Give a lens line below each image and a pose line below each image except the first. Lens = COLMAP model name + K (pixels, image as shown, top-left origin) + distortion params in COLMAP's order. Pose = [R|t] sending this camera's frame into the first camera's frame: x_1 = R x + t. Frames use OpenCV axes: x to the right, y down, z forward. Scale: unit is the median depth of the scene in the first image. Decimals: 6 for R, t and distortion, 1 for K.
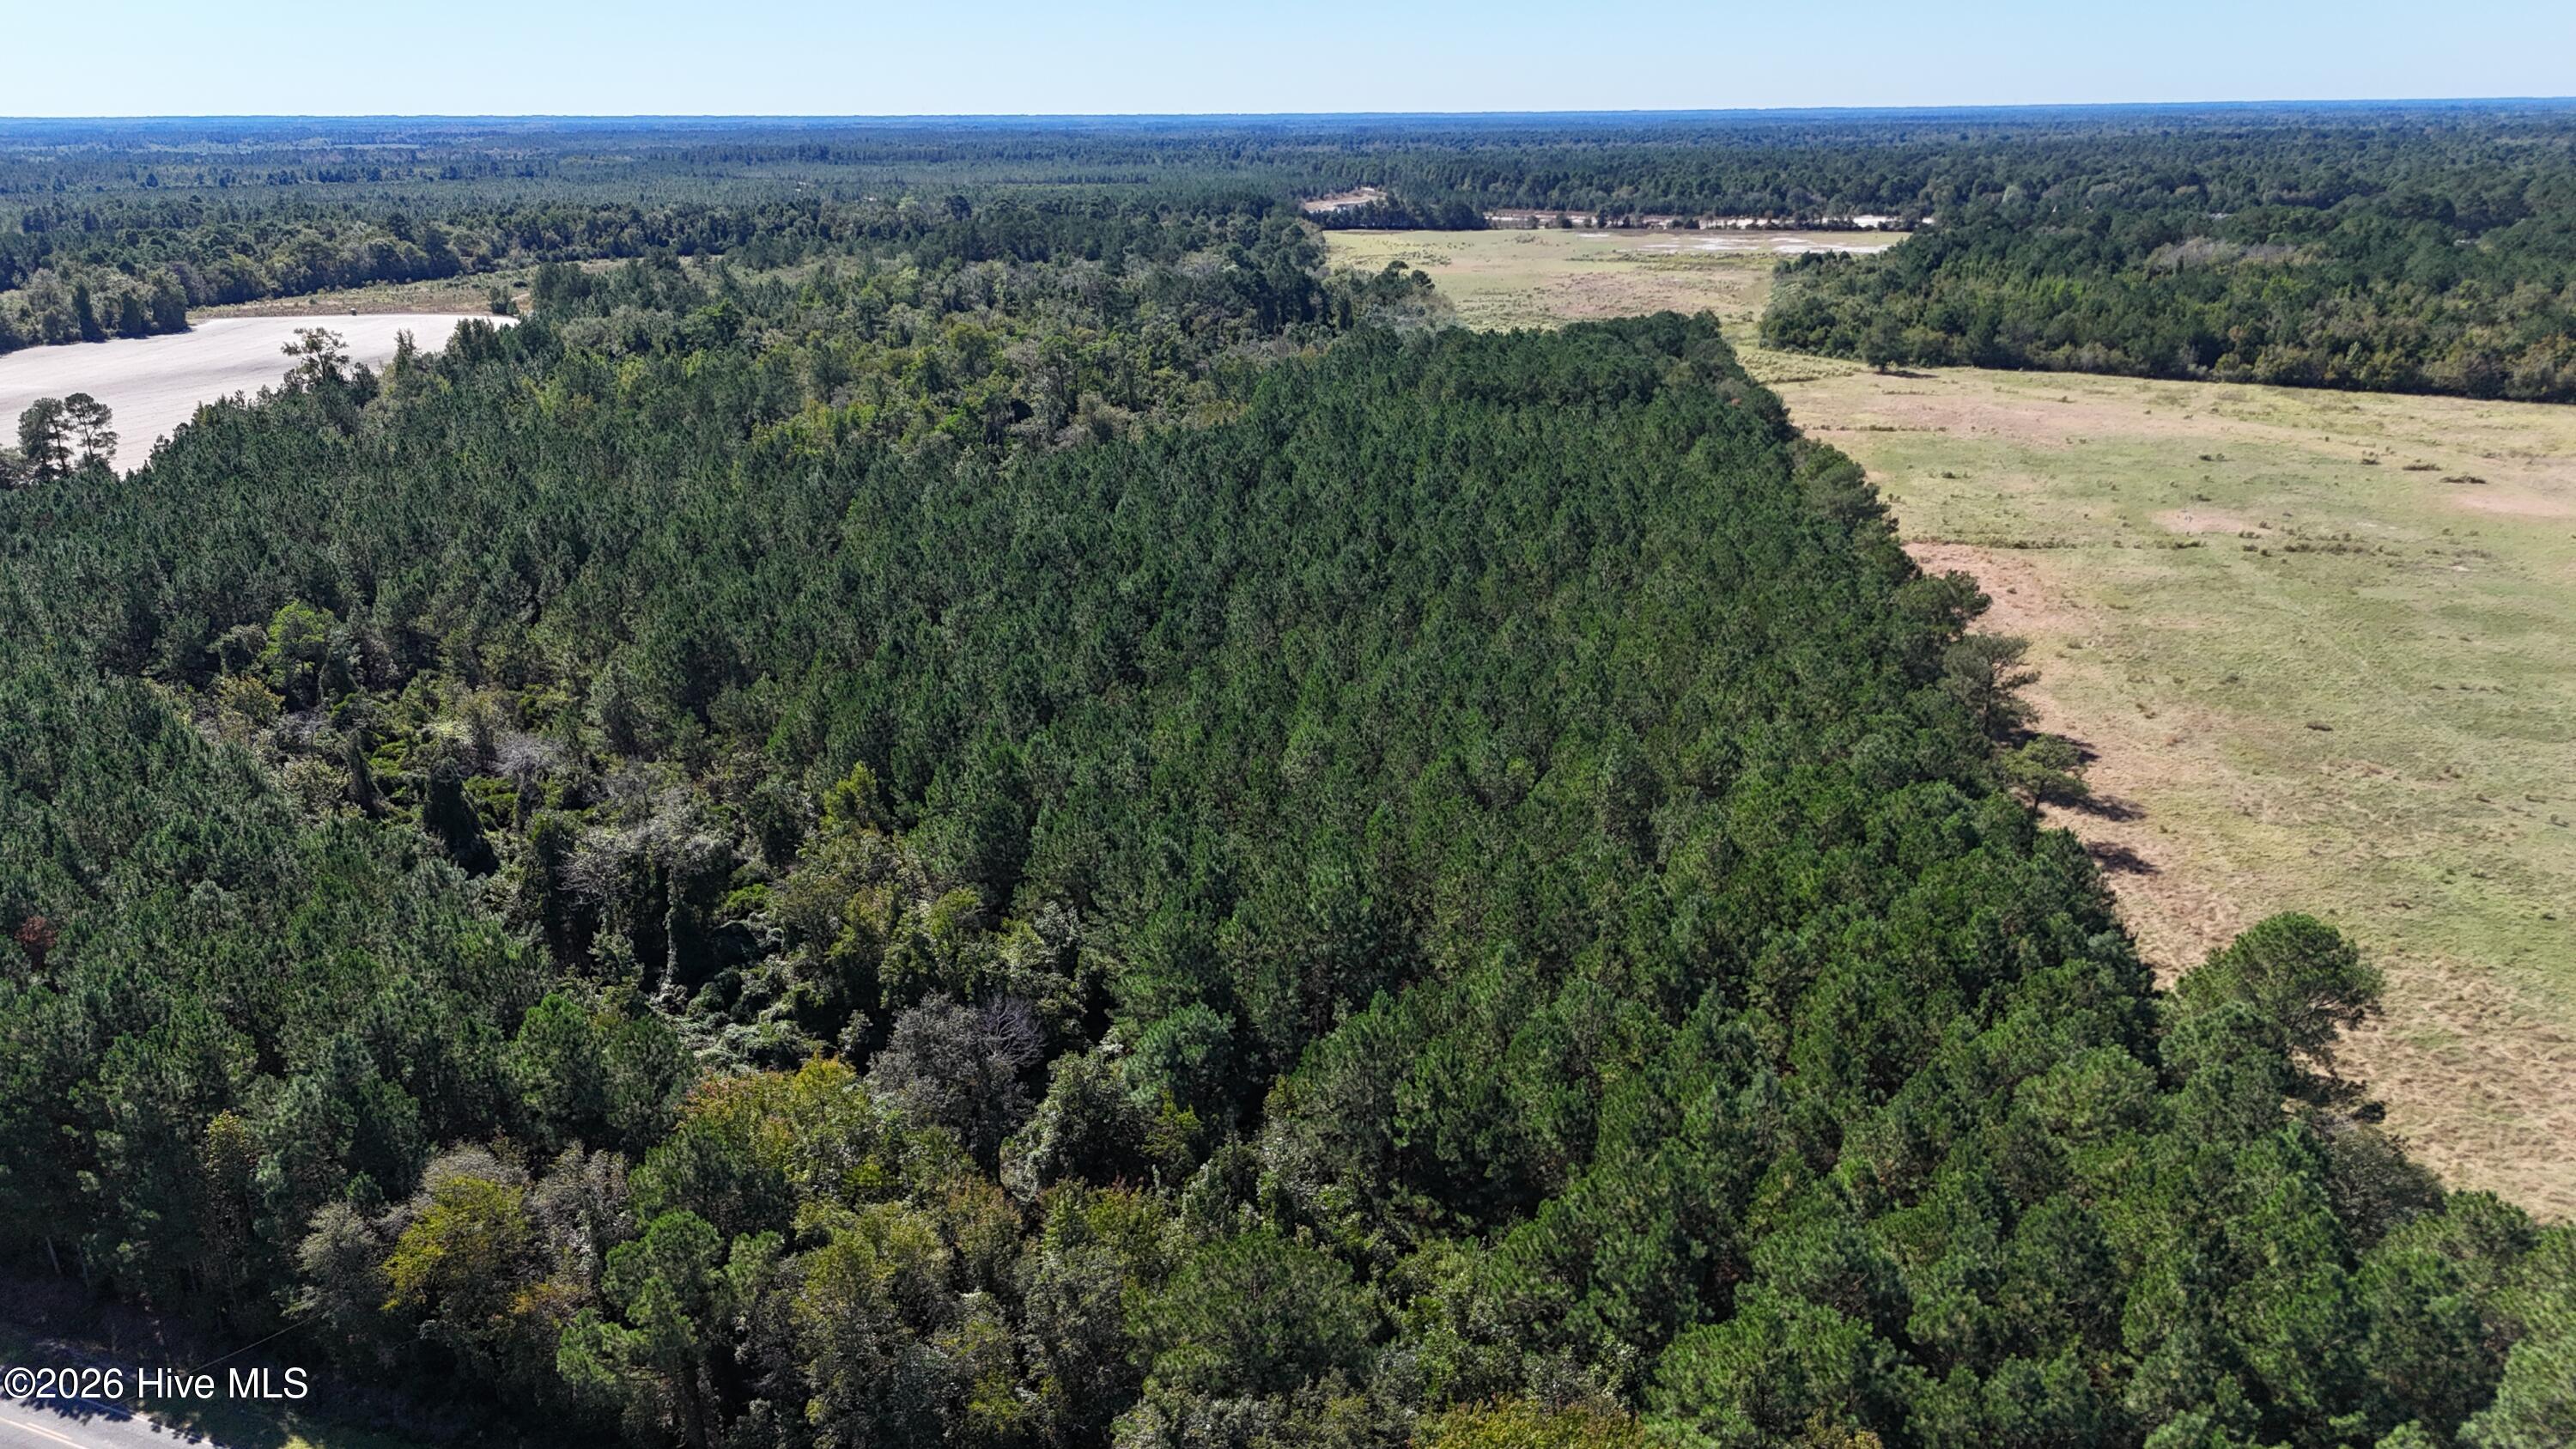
lens RADIAL K [[1885.6, 0, 1300.1], [0, 1885.6, 731.7], [0, 0, 1]] dist [0.072479, -0.064538]
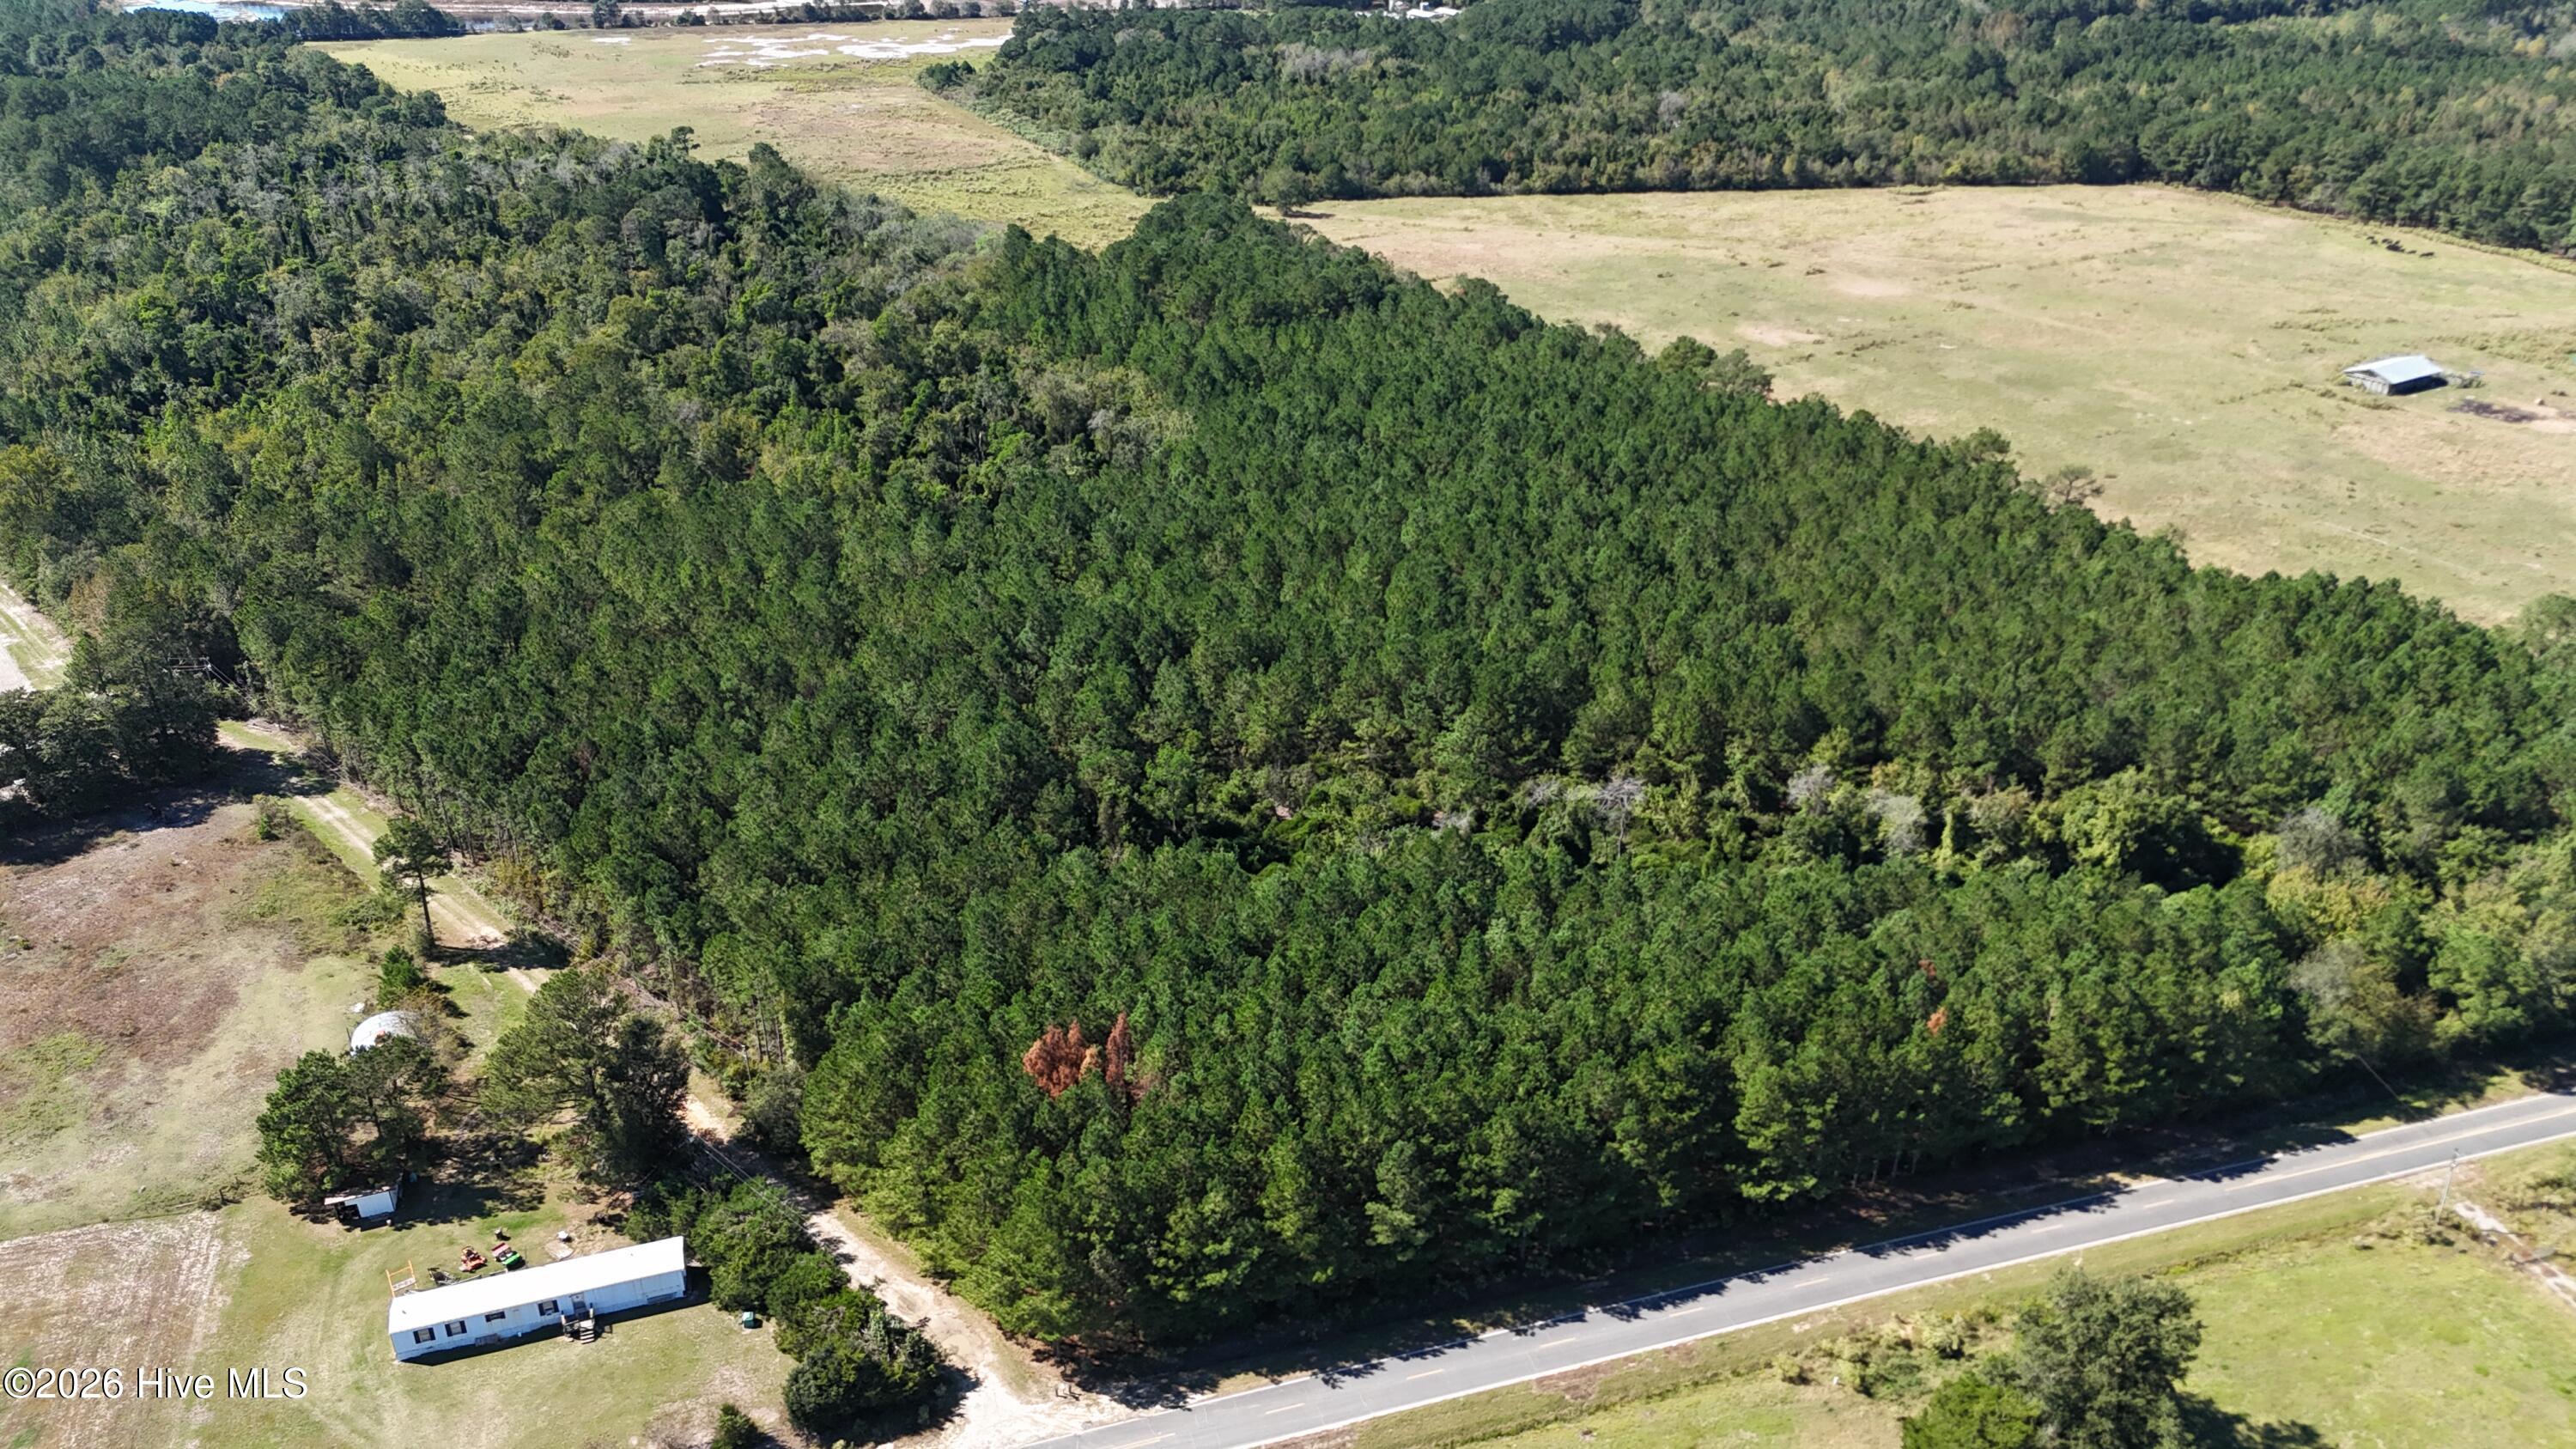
lens RADIAL K [[1885.6, 0, 1299.5], [0, 1885.6, 727.6], [0, 0, 1]] dist [0.072479, -0.064538]
pose [[0.765129, -0.284502, 0.577613, -0.532619], [0.198724, 0.957633, 0.208443, -0.141439], [-0.612443, -0.044701, 0.789250, 0.034517]]
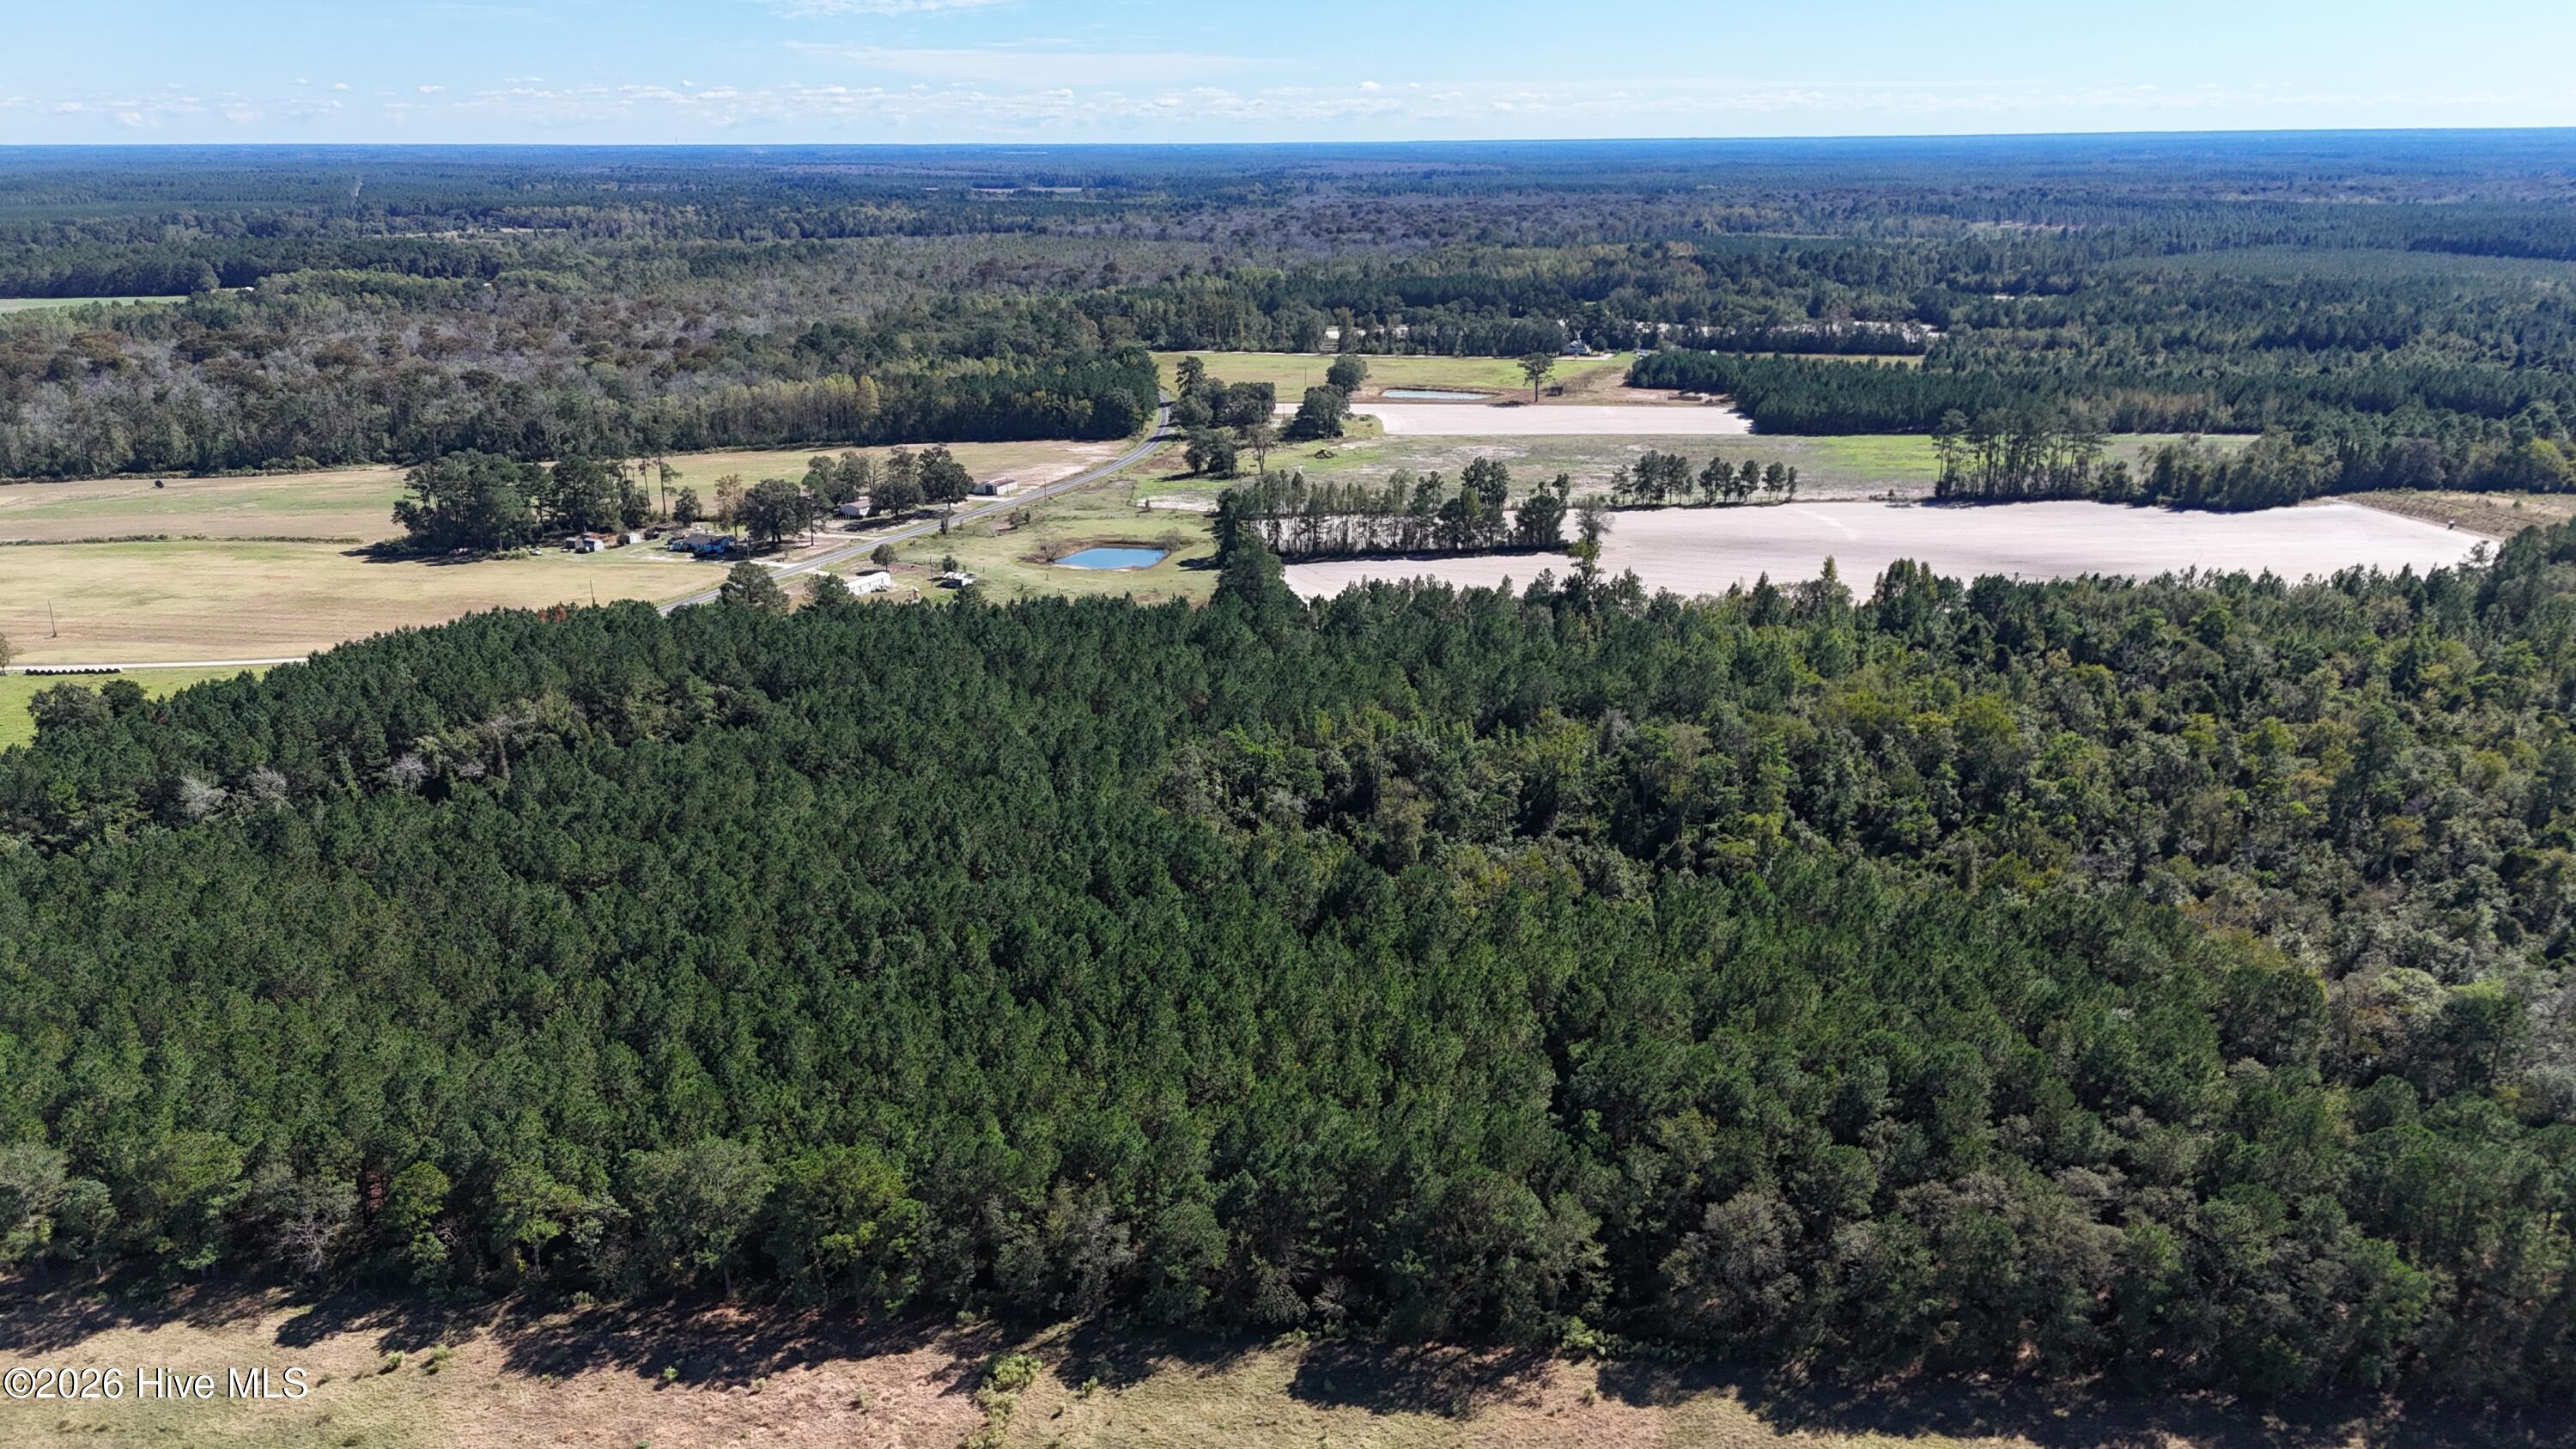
lens RADIAL K [[1885.6, 0, 1299.1], [0, 1885.6, 733.4], [0, 0, 1]] dist [0.072479, -0.064538]
pose [[-0.009311, 0.308286, -0.951248, 0.574463], [-0.305518, 0.904924, 0.296263, -0.350316], [0.952141, 0.293382, 0.085761, 0.673585]]
